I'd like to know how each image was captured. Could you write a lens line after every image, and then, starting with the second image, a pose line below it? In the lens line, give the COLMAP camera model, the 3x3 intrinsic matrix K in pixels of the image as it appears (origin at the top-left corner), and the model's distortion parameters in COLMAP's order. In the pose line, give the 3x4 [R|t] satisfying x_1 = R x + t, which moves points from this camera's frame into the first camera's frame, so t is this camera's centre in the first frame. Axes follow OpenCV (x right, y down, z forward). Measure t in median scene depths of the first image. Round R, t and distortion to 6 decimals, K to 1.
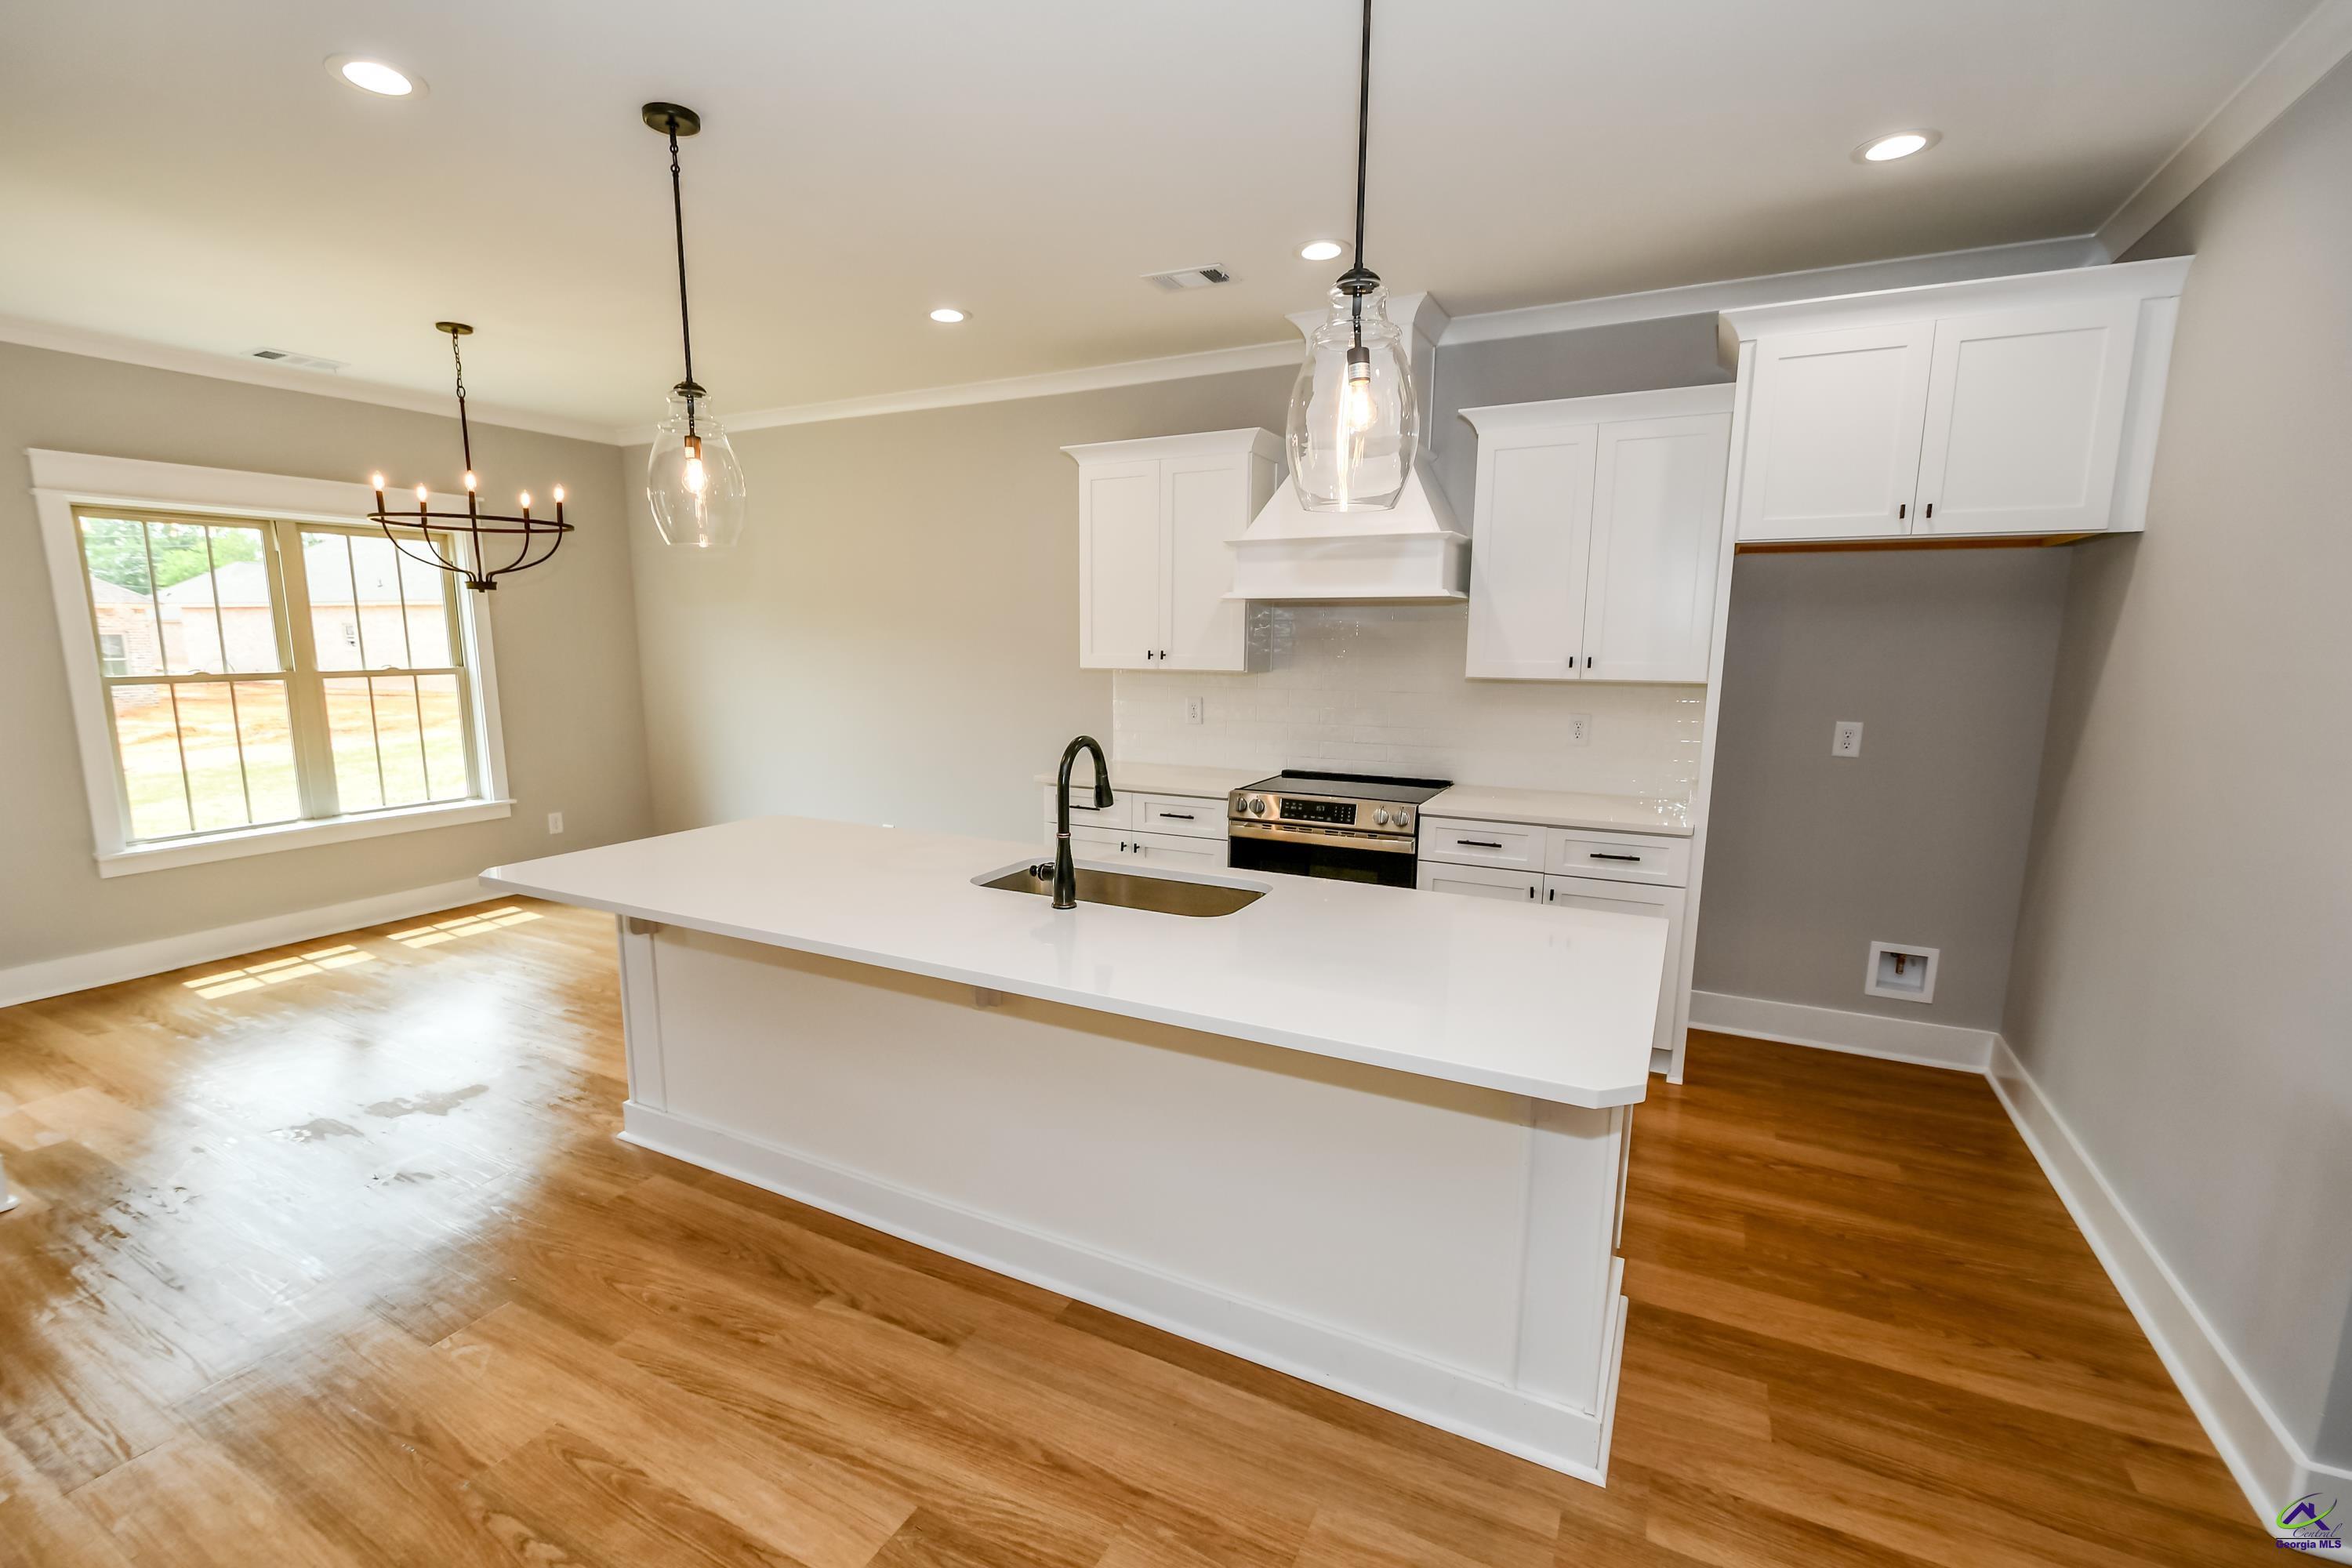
lens RADIAL K [[1008.5, 0, 1178.7], [0, 1008.5, 788.2], [0, 0, 1]] dist [-0.000791, -0.000806]
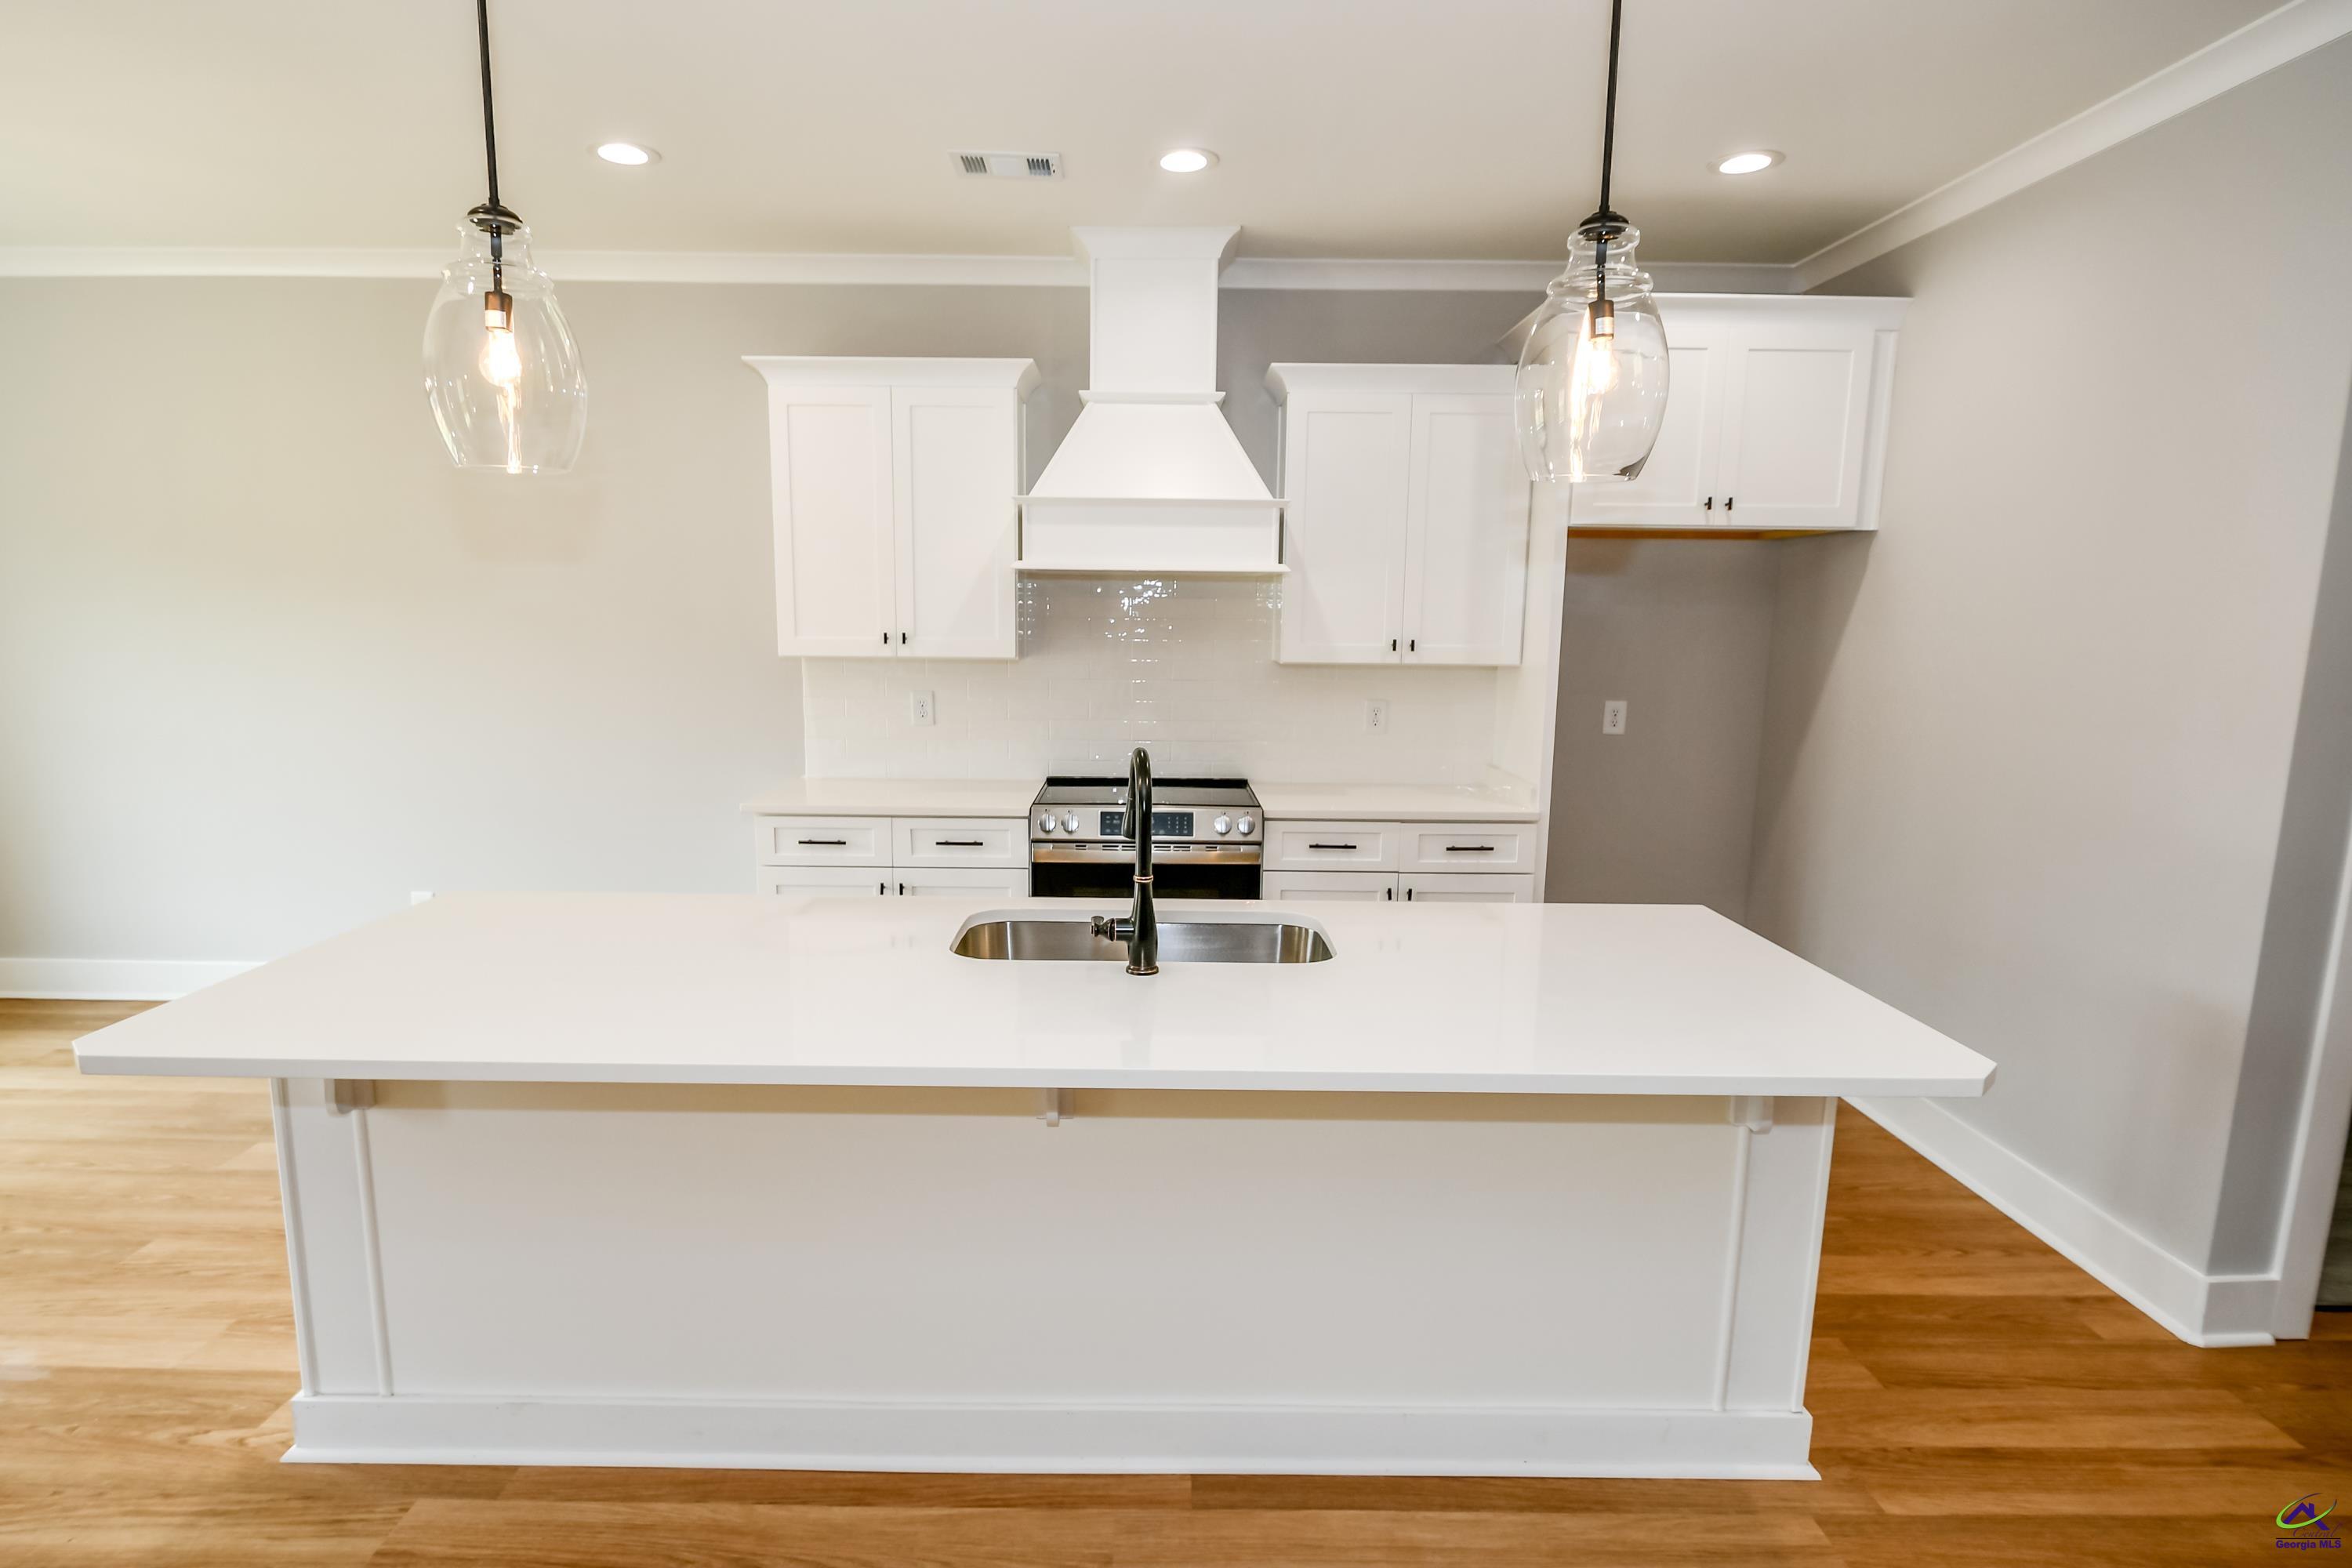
lens RADIAL K [[1185.7, 0, 1171.1], [0, 1185.7, 784.1], [0, 0, 1]] dist [0.000007, -0.005486]
pose [[0.891034, -0.058686, 0.450126, -0.381028], [0.060847, 0.998100, 0.009680, -0.024744], [-0.449839, 0.018764, 0.892912, 0.141030]]
